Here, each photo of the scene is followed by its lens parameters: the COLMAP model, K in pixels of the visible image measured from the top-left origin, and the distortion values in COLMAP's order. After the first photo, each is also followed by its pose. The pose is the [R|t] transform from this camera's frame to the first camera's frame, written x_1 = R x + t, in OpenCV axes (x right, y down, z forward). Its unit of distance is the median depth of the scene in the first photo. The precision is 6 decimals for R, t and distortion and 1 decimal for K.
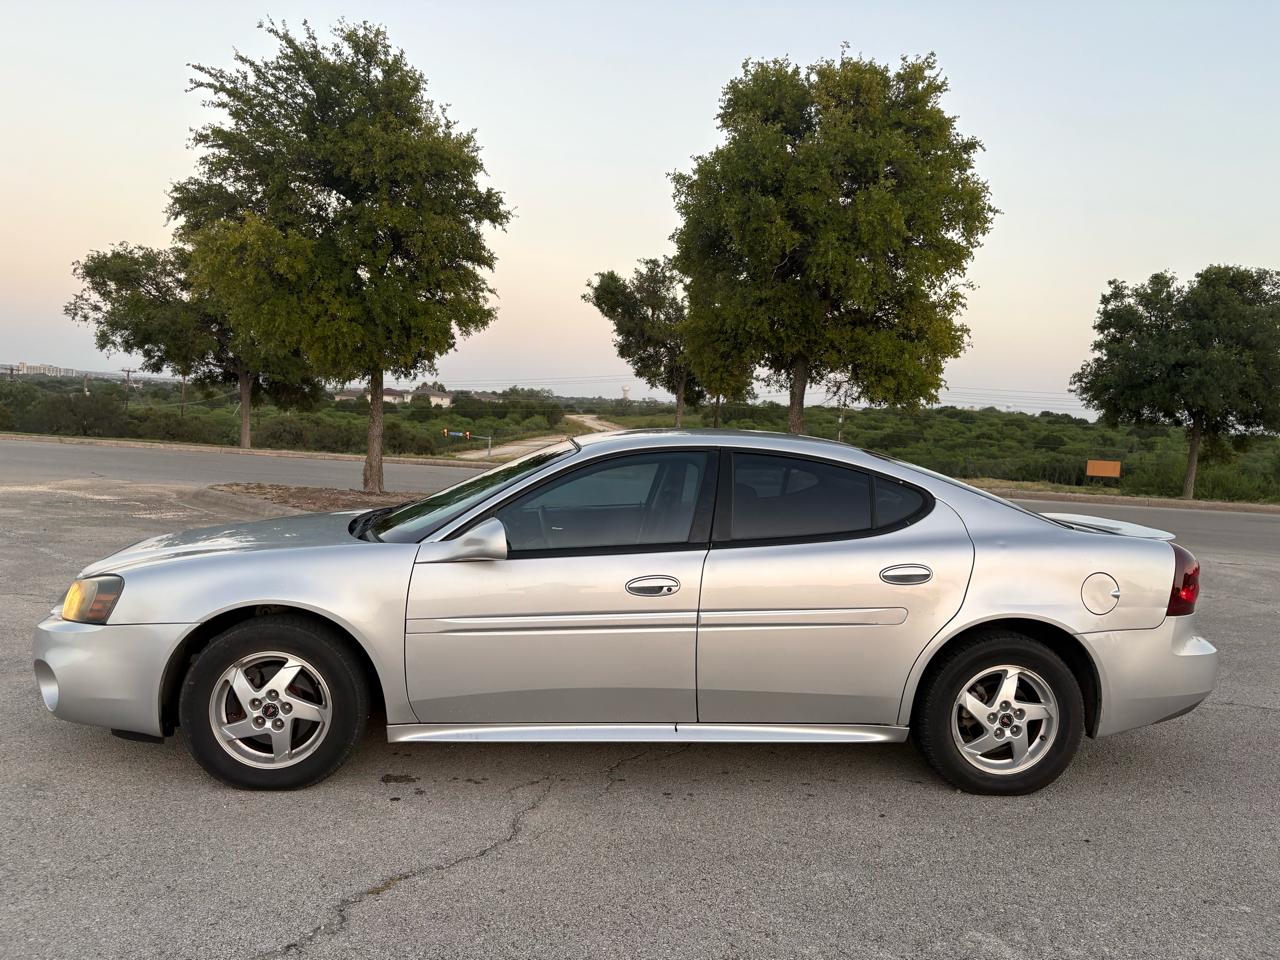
lens RADIAL K [[962.0, 0, 635.3], [0, 962.0, 476.6], [0, 0, 1]] dist [0.054896, -0.061610]
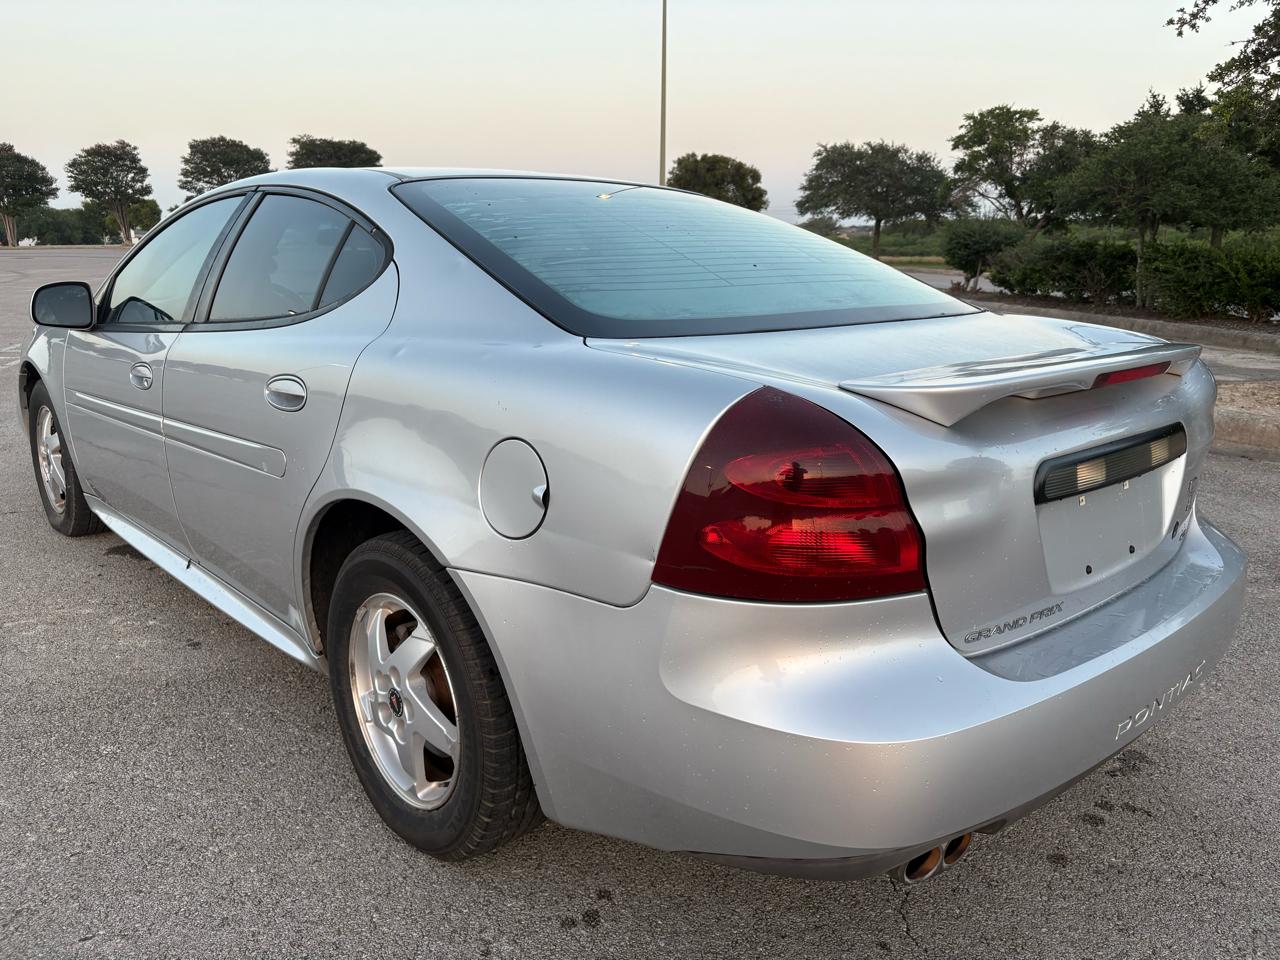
lens RADIAL K [[966.7, 0, 632.0], [0, 966.7, 484.3], [0, 0, 1]] dist [0.036502, -0.037388]
pose [[0.606701, 0.163373, -0.777961, 0.833135], [-0.040563, 0.983741, 0.174954, 0.045706], [0.793894, -0.074588, 0.603464, 0.798596]]
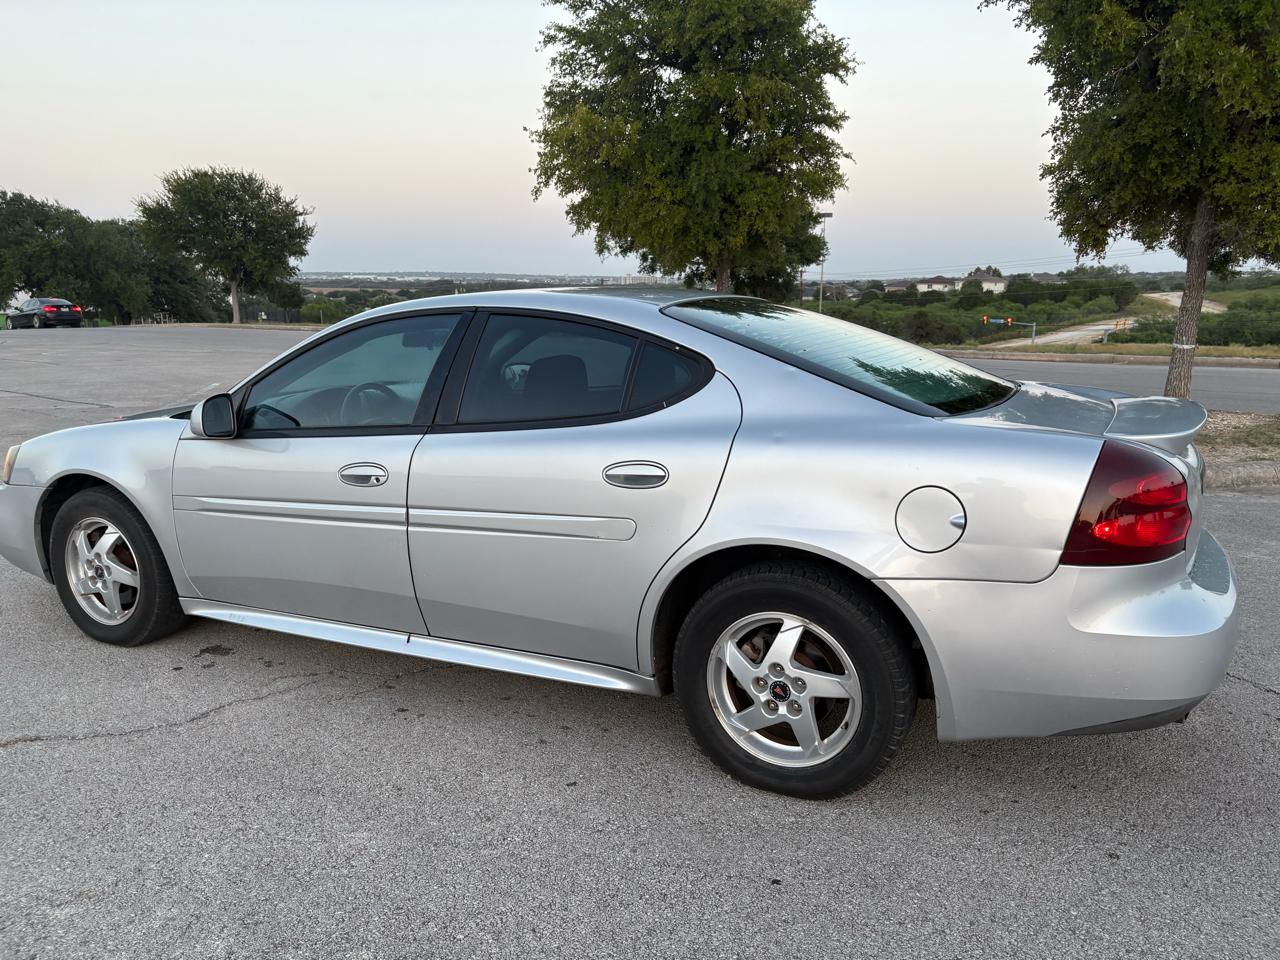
lens RADIAL K [[966.0, 0, 640.0], [0, 966.0, 480.0], [0, 0, 1]] dist [0.036622, -0.034153]
pose [[0.854463, 0.049543, -0.517144, 0.645804], [0.009987, 0.993692, 0.111697, 0.023508], [0.519416, -0.100606, 0.848579, 0.376191]]
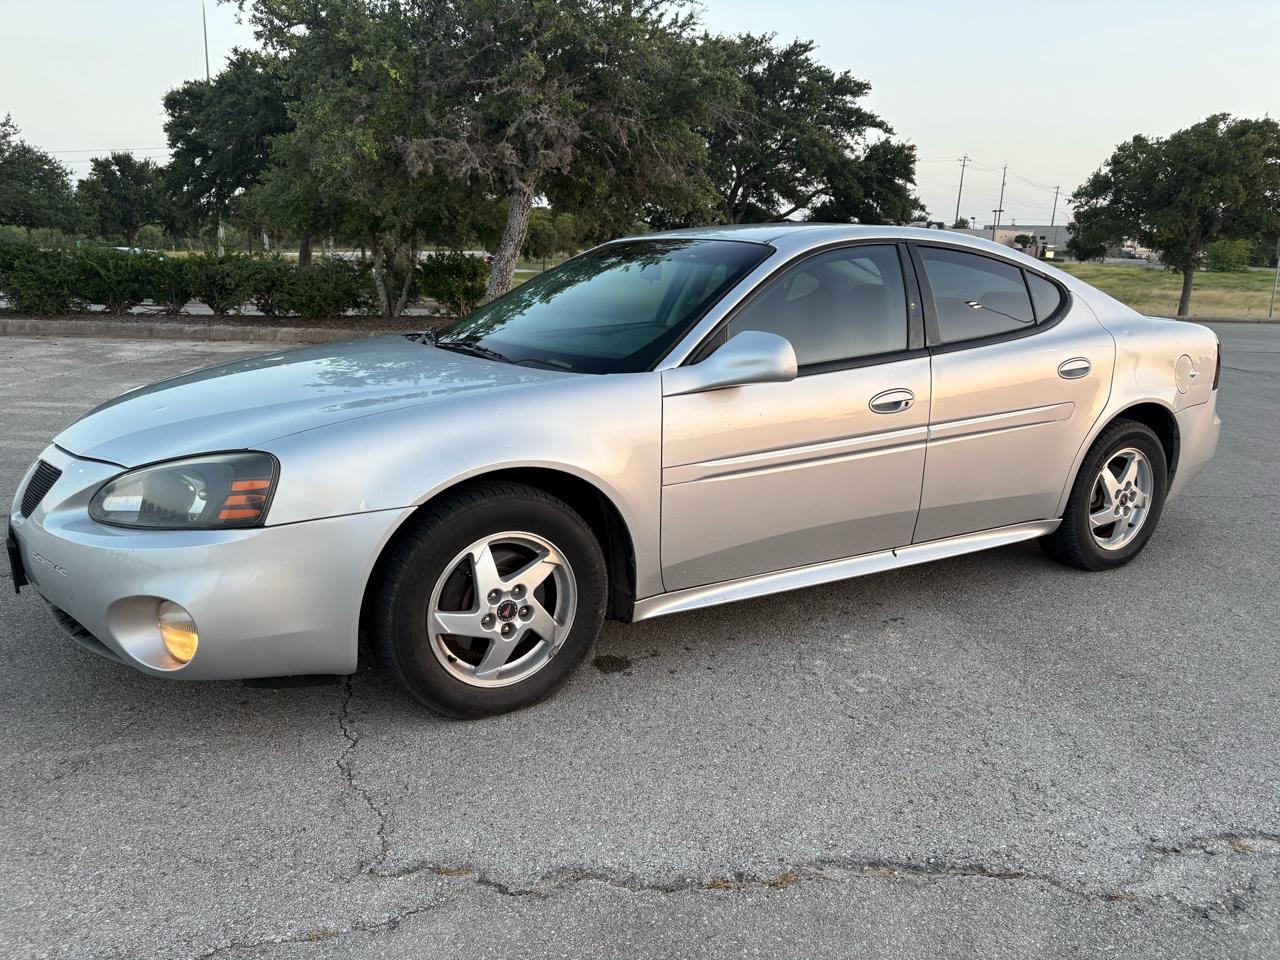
lens RADIAL K [[966.7, 0, 632.0], [0, 966.7, 484.3], [0, 0, 1]] dist [0.036502, -0.037388]
pose [[0.895072, -0.119332, 0.429658, -0.559816], [0.040665, 0.981357, 0.187844, 0.011294], [-0.444064, -0.150662, 0.883237, 0.295679]]
